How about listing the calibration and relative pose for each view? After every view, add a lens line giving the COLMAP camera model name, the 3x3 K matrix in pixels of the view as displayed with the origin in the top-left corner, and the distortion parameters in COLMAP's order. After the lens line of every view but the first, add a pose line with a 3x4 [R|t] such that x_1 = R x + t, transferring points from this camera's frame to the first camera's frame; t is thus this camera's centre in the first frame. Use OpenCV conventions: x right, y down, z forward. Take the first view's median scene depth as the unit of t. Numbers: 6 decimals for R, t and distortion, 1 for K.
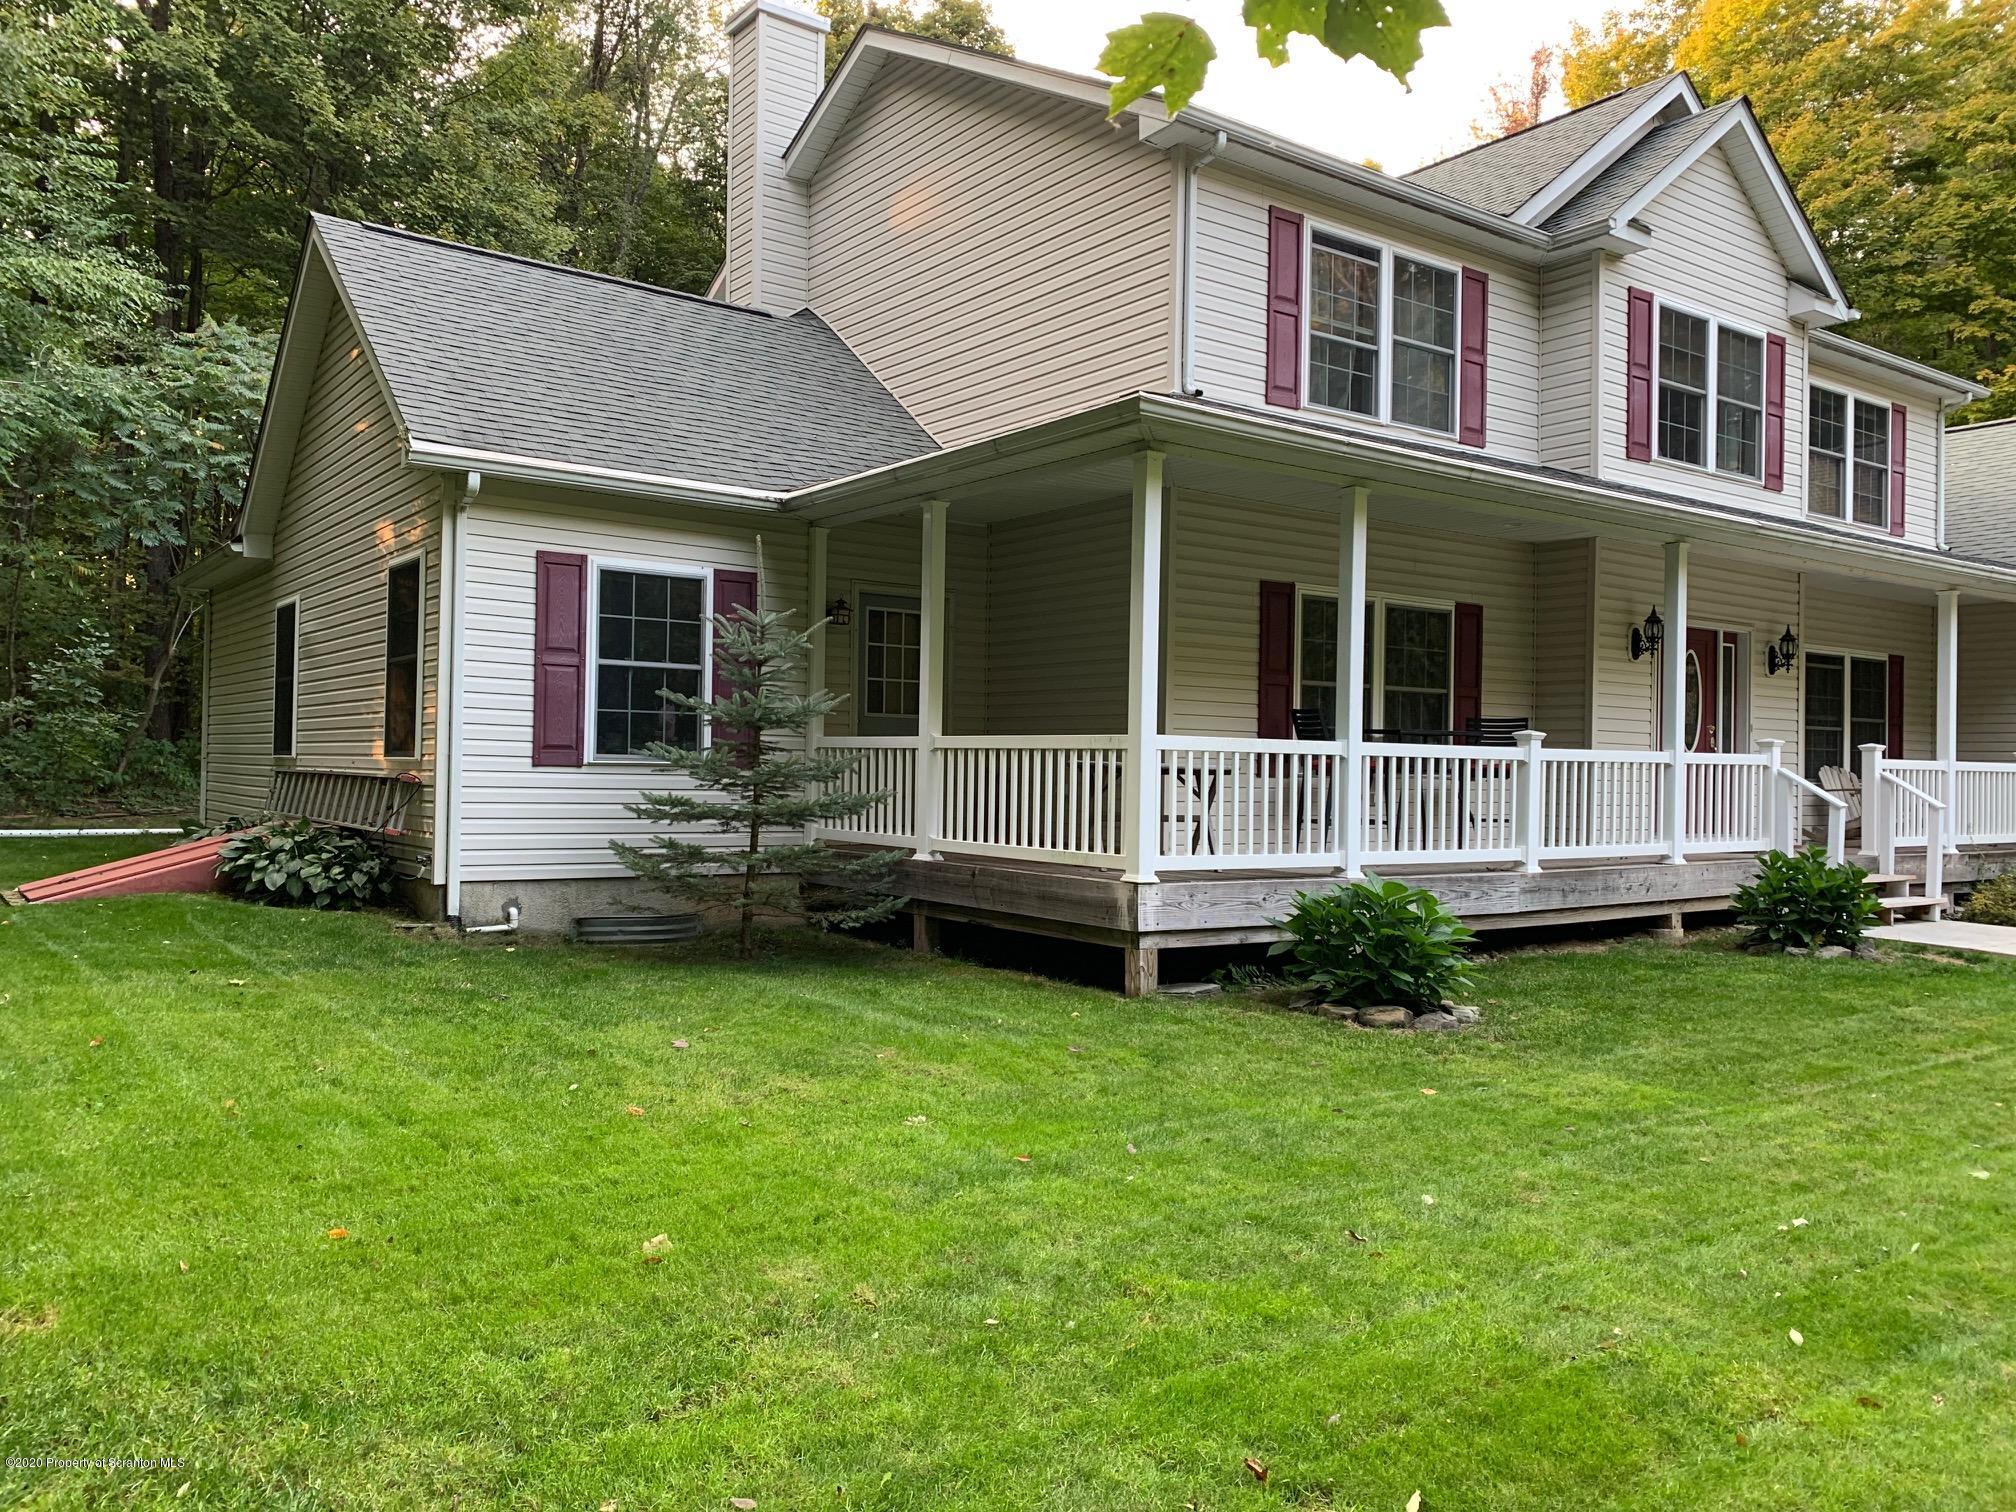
lens RADIAL K [[1529.2, 0, 997.1], [0, 1529.2, 757.4], [0, 0, 1]] dist [0.038743, -0.053736]
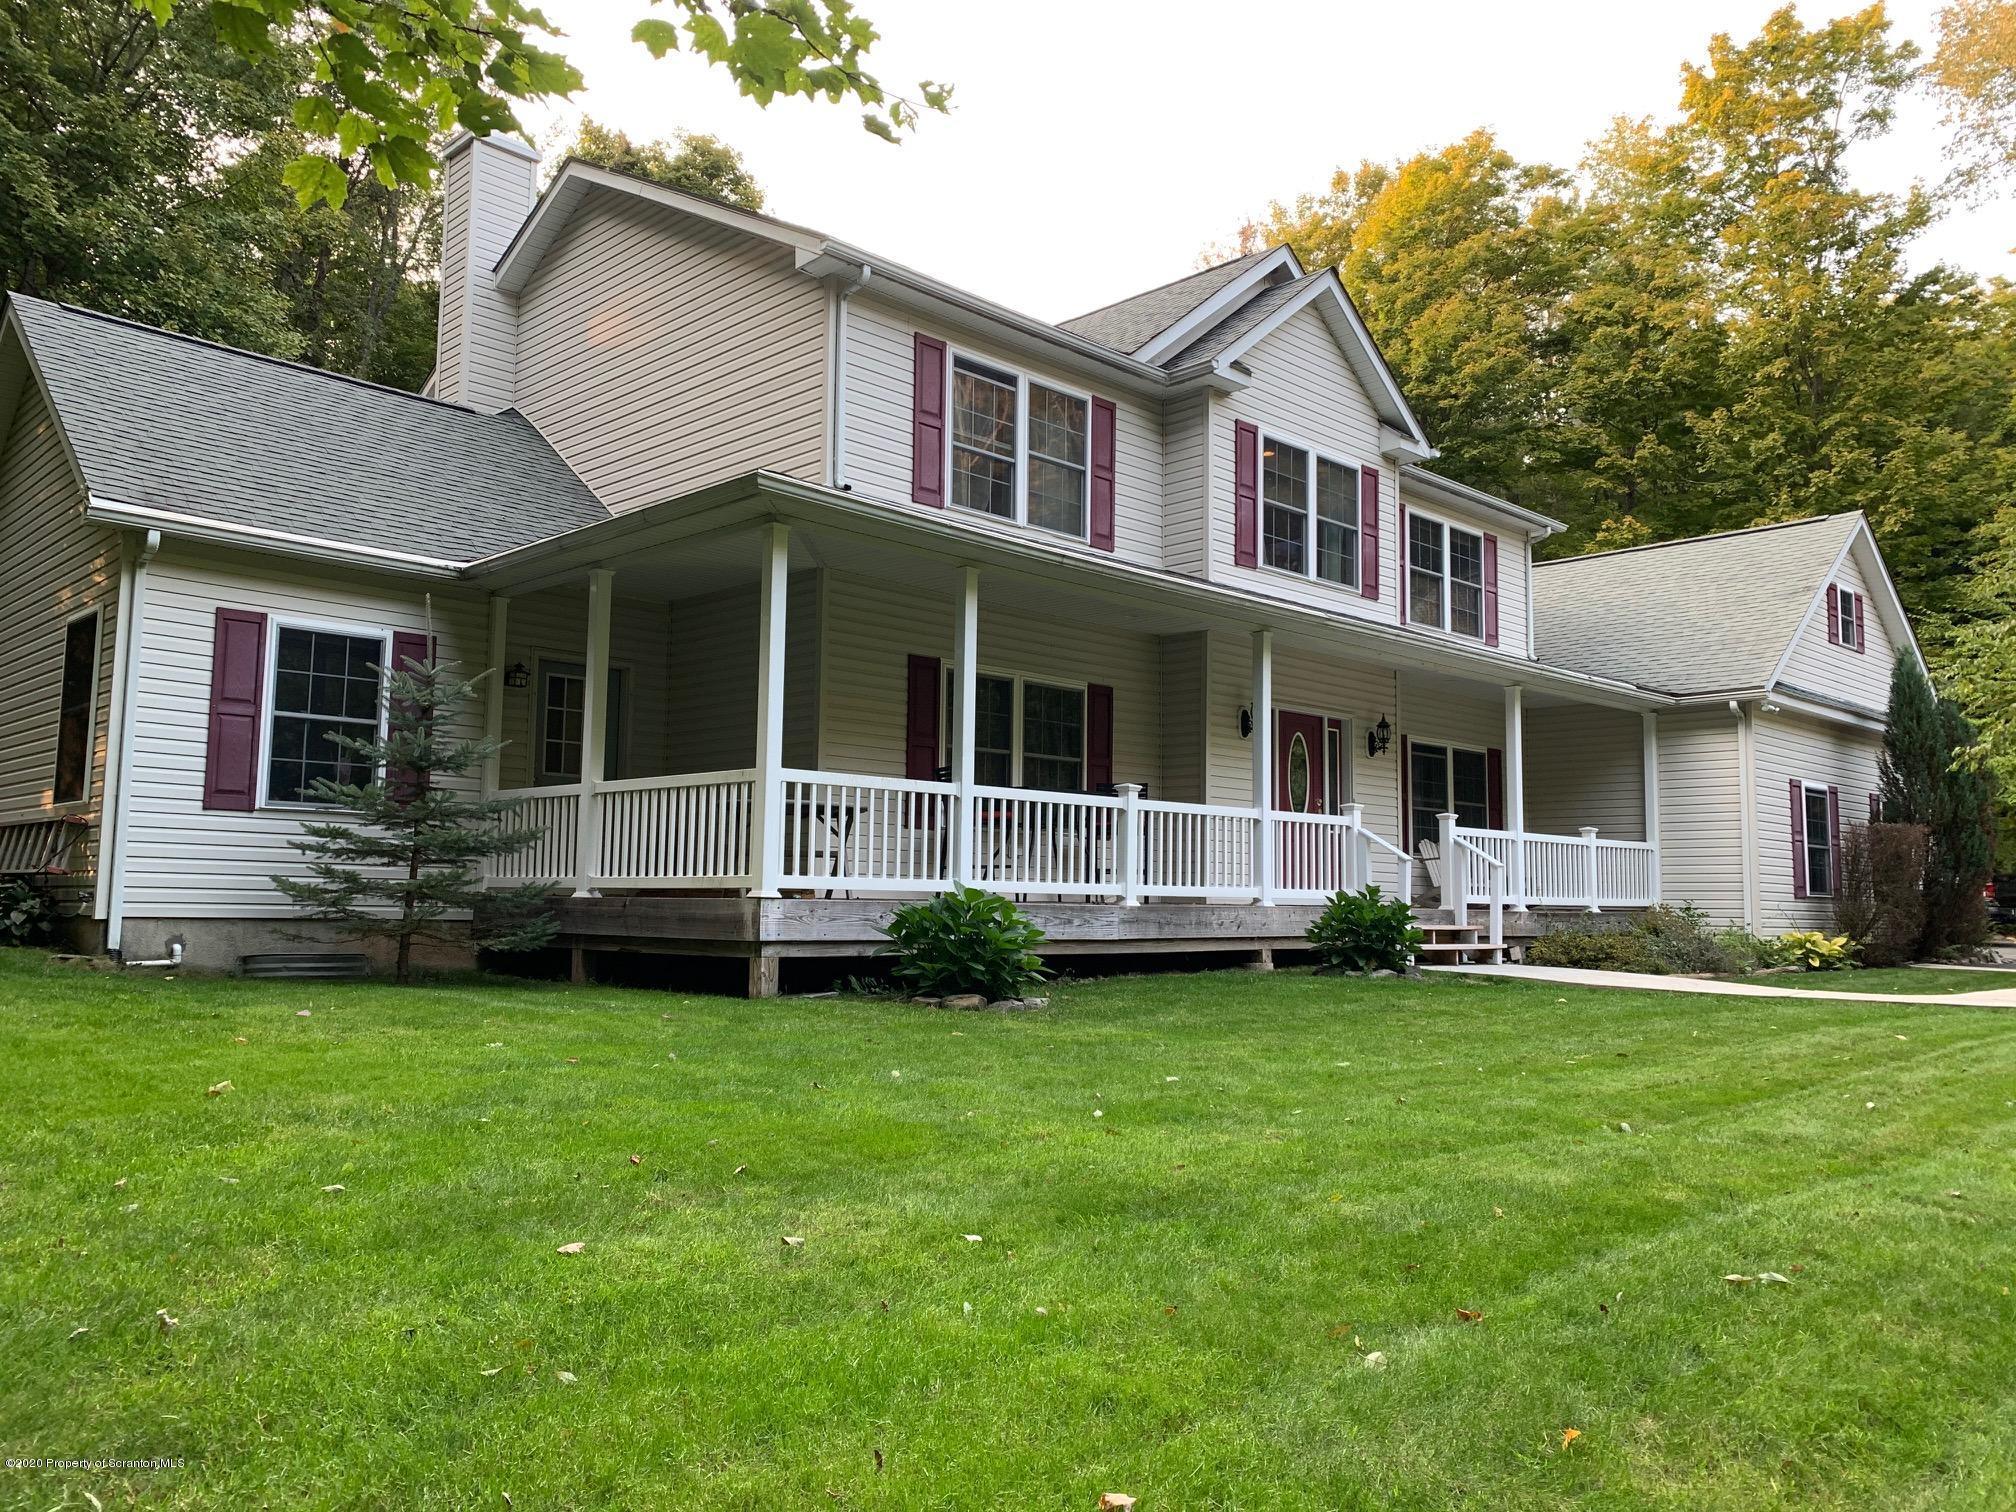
lens RADIAL K [[1529.2, 0, 997.1], [0, 1529.2, 757.4], [0, 0, 1]] dist [0.038743, -0.053736]
pose [[0.988714, 0.010120, 0.149473, 0.069465], [0.002680, 0.996362, -0.085181, 0.055406], [-0.149791, 0.084620, 0.985090, -0.110570]]
